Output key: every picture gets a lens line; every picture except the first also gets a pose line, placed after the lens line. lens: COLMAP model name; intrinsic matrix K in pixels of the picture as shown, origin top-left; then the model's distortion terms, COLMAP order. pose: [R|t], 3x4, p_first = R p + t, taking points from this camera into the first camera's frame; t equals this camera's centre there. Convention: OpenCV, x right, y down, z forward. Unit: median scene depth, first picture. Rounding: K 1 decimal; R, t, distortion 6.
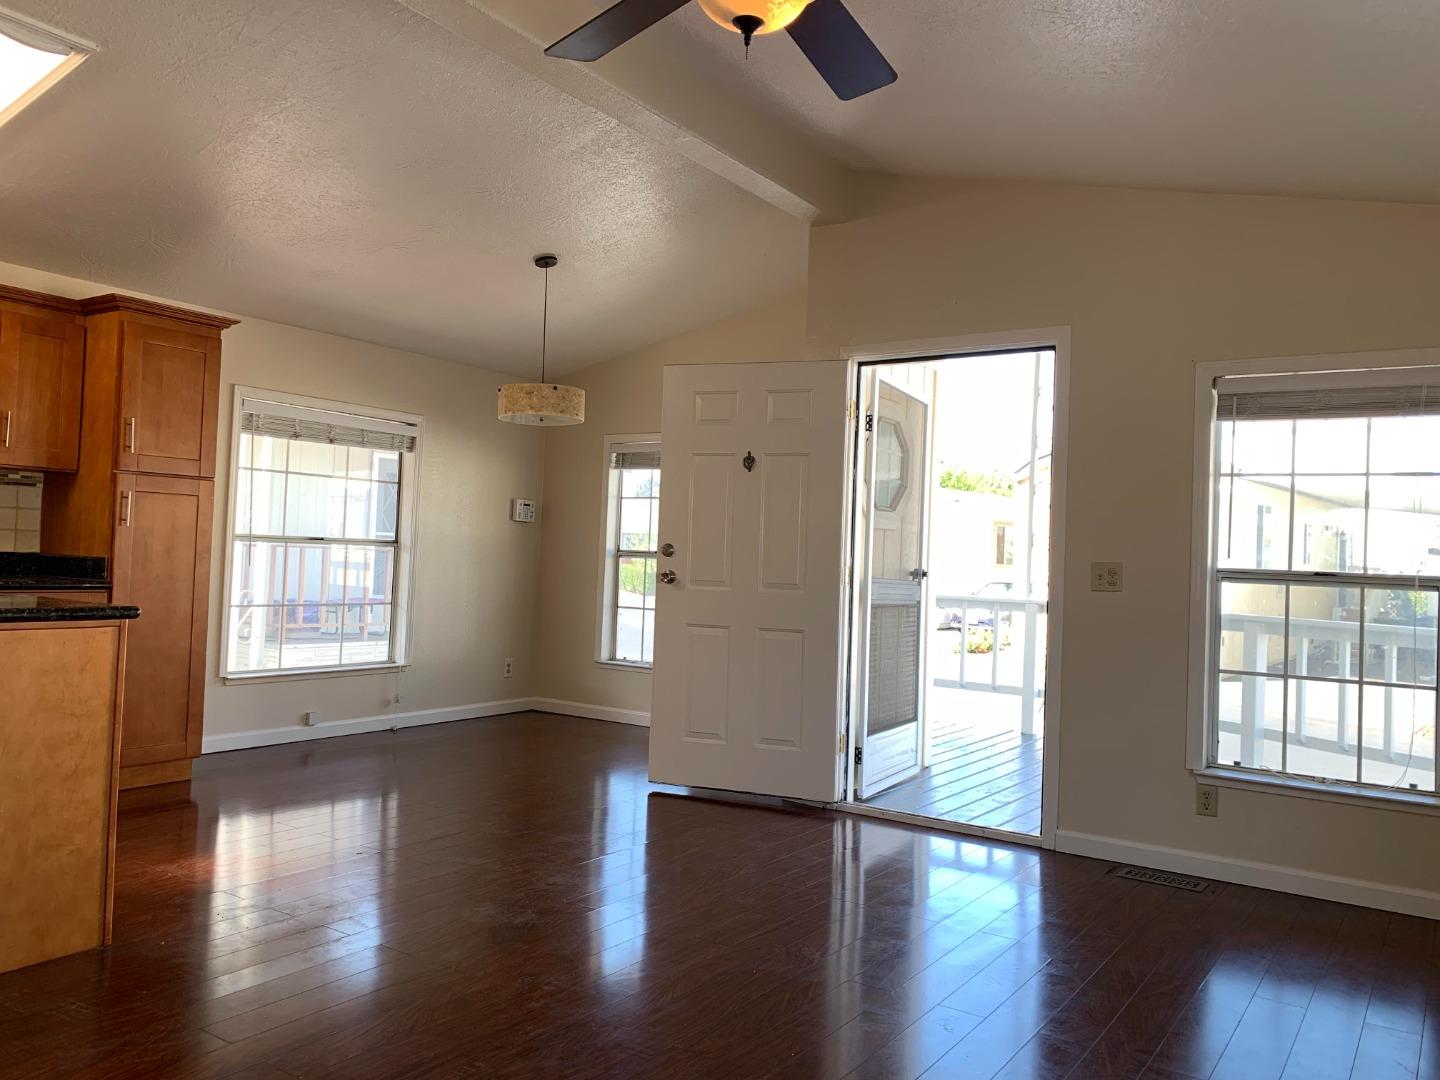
lens RADIAL K [[1110.8, 0, 710.0], [0, 1110.8, 537.0], [0, 0, 1]] dist [0.036777, -0.033317]
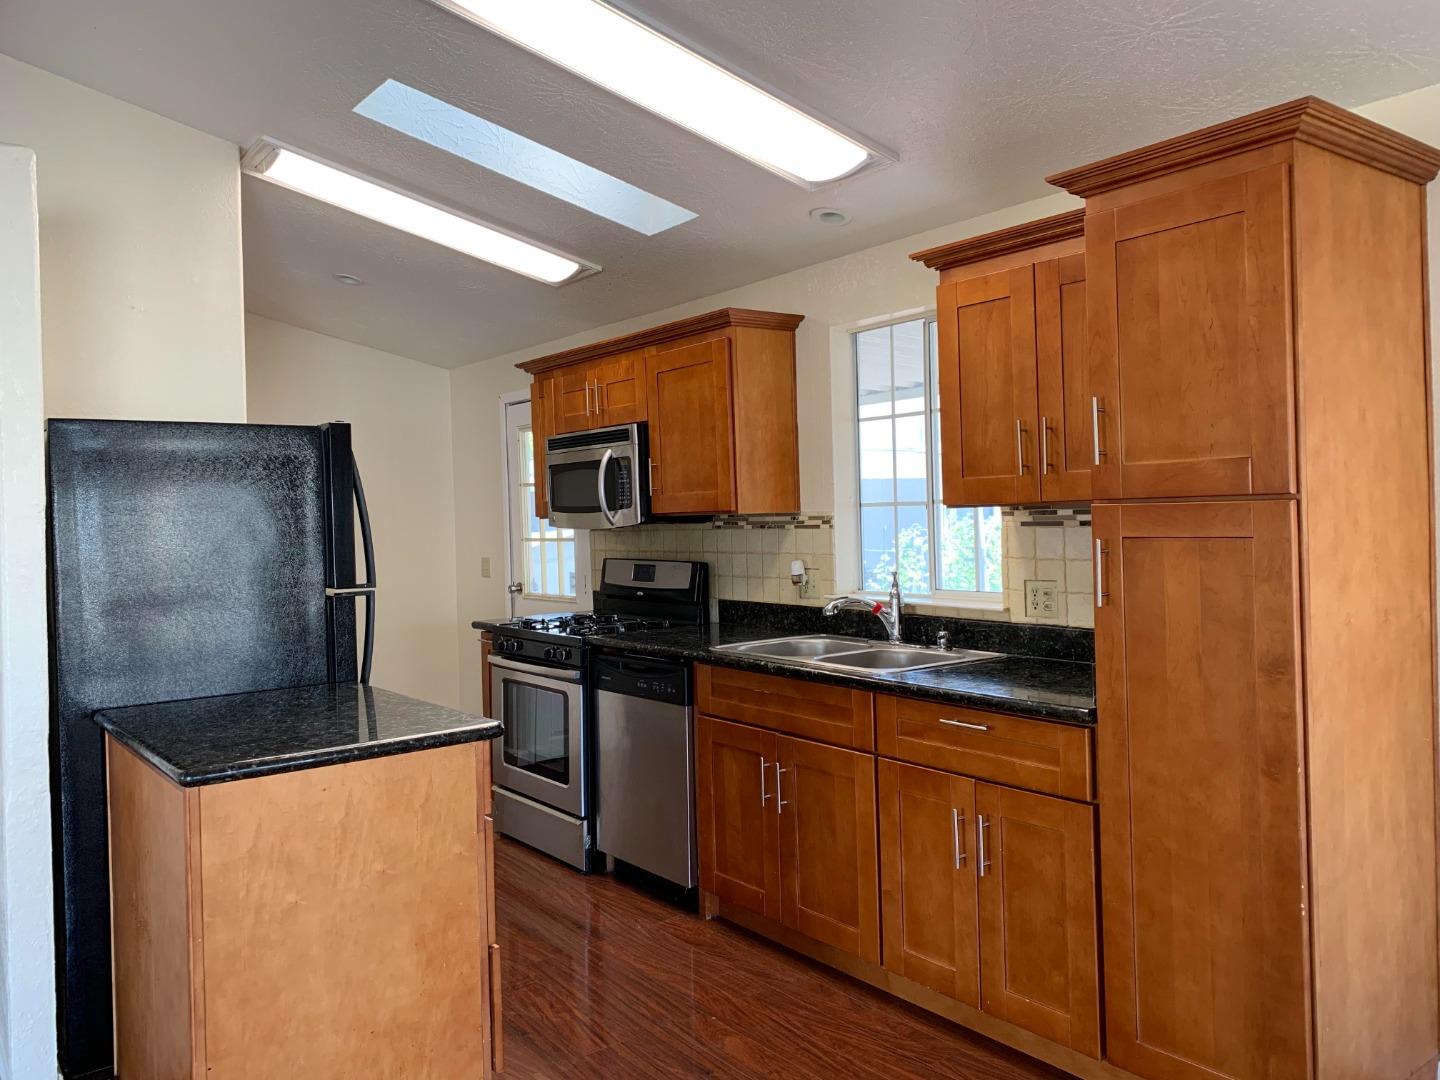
lens RADIAL K [[1099.7, 0, 718.2], [0, 1099.7, 523.0], [0, 0, 1]] dist [0.041803, -0.036716]
pose [[-0.313036, -0.022093, -0.949484, 0.021900], [0.033111, 0.998868, -0.034159, -0.034929], [0.949164, -0.042131, -0.311950, 0.939264]]
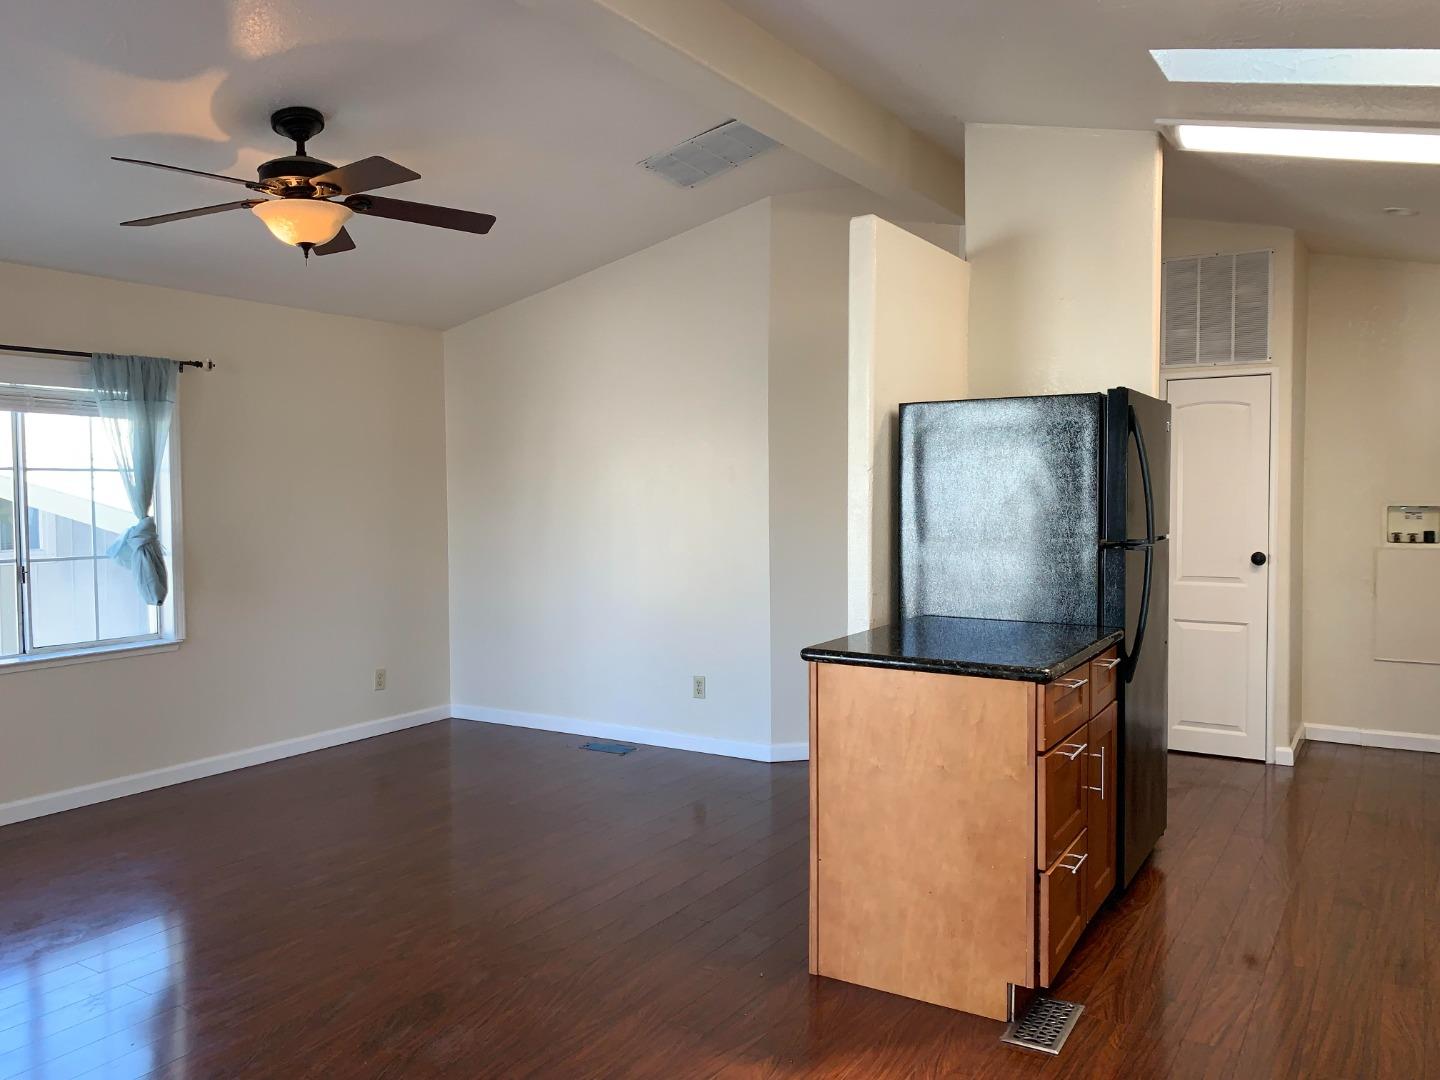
lens RADIAL K [[1111.0, 0, 703.3], [0, 1111.0, 532.2], [0, 0, 1]] dist [0.037428, -0.031019]
pose [[-0.998889, -0.033071, -0.033579, -0.234584], [-0.033620, 0.999308, 0.015926, -0.034682], [0.033030, 0.017037, -0.999309, 1.219998]]
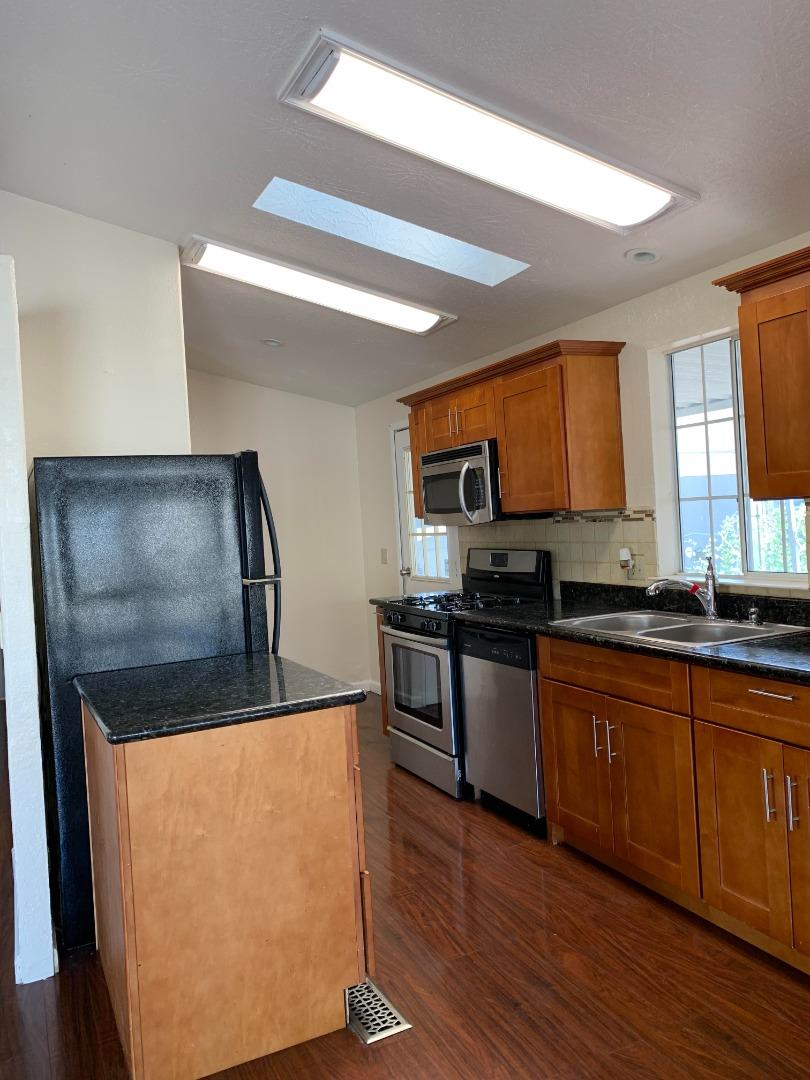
lens RADIAL K [[818.0, 0, 420.4], [0, 818.0, 525.8], [0, 0, 1]] dist [0.042555, -0.042049]
pose [[-0.493200, 0.001397, -0.869915, -0.044271], [0.054728, 0.998068, -0.029425, -0.040970], [0.868193, -0.062121, -0.492323, 0.942268]]
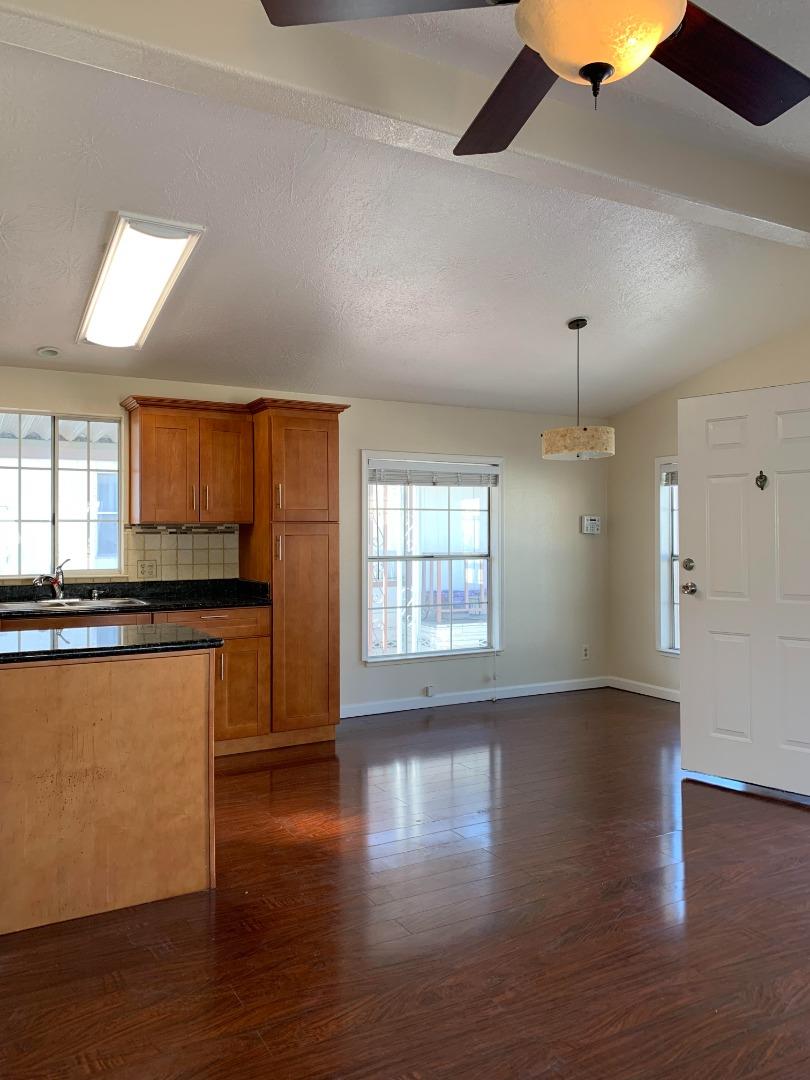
lens RADIAL K [[833.3, 0, 408.5], [0, 833.3, 535.0], [0, 0, 1]] dist [0.037428, -0.031019]
pose [[0.896836, -0.044189, -0.440151, 0.084982], [0.047994, 0.998845, -0.002488, -0.029902], [0.439752, -0.018893, 0.897921, 0.120766]]
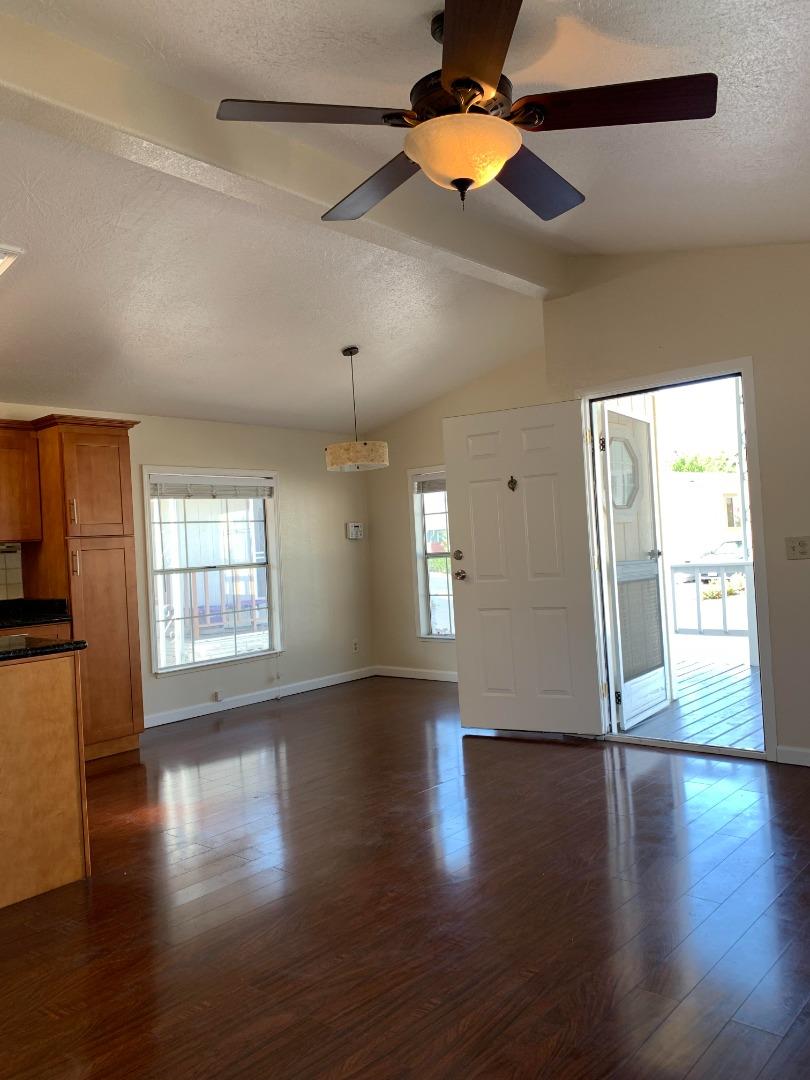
lens RADIAL K [[834.3, 0, 405.0], [0, 834.3, 540.0], [0, 0, 1]] dist [0.045885, -0.063061]
pose [[0.988256, -0.095814, -0.119039, 0.020169], [0.097311, 0.995231, 0.006815, -0.020350], [0.117818, -0.018318, 0.992866, -0.009493]]
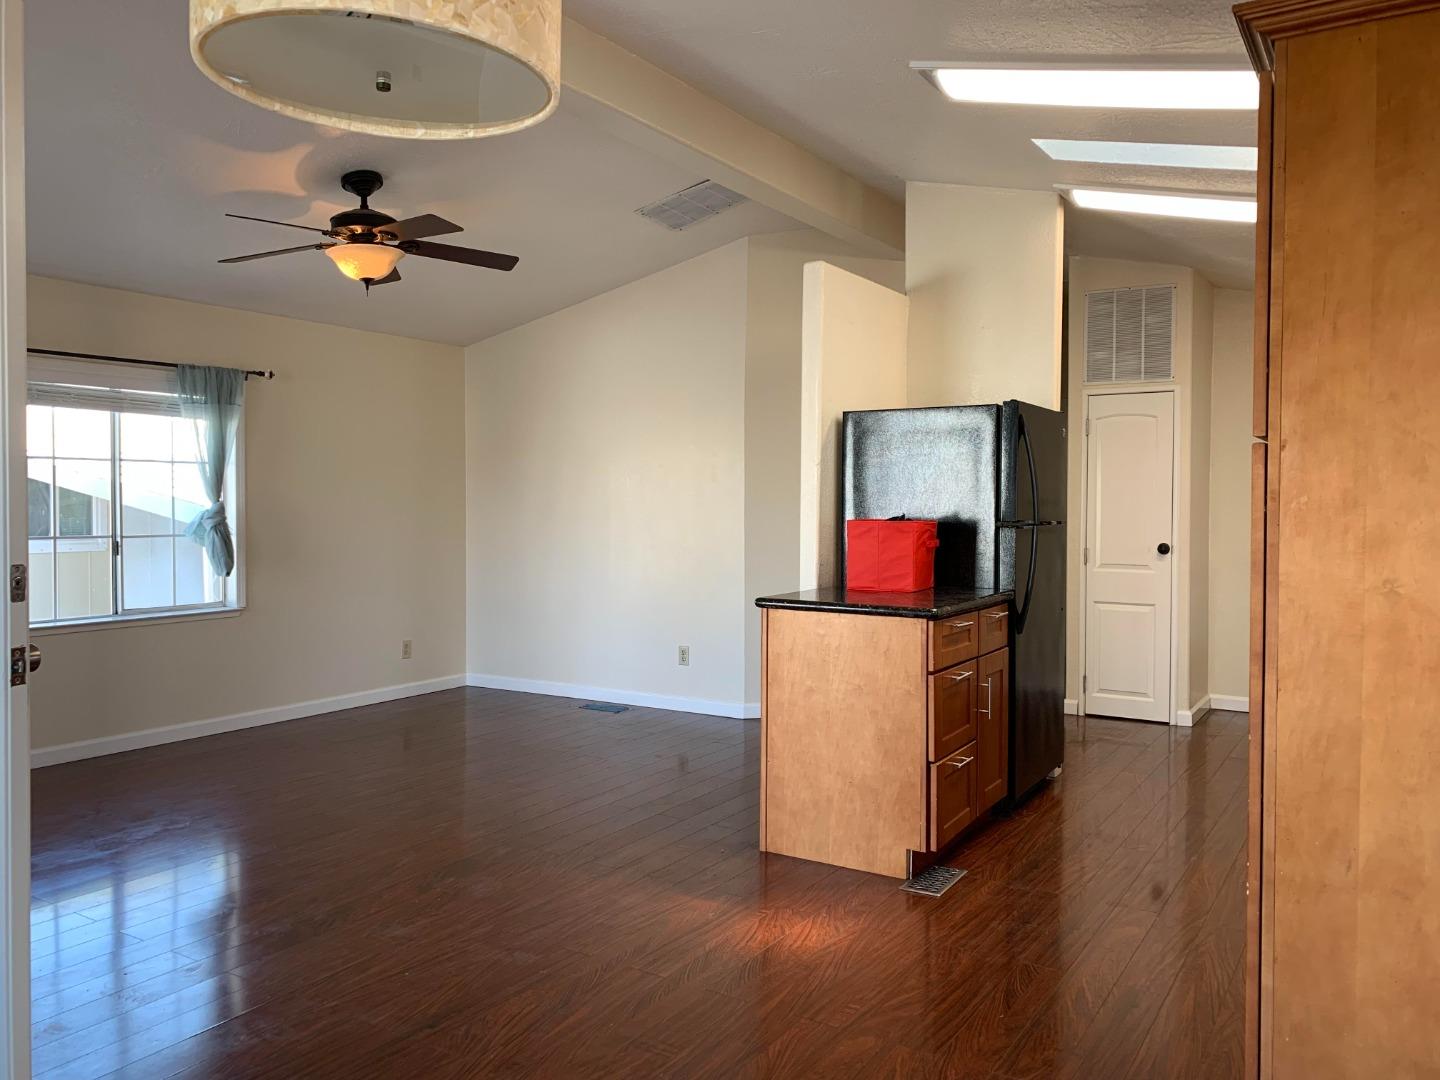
lens RADIAL K [[1112.4, 0, 702.6], [0, 1112.4, 526.5], [0, 0, 1]] dist [0.045885, -0.063061]
pose [[-0.998453, -0.043181, -0.035037, -0.243372], [-0.043204, 0.999066, -0.000108, -0.012190], [0.035009, 0.001406, -0.999386, 1.403431]]
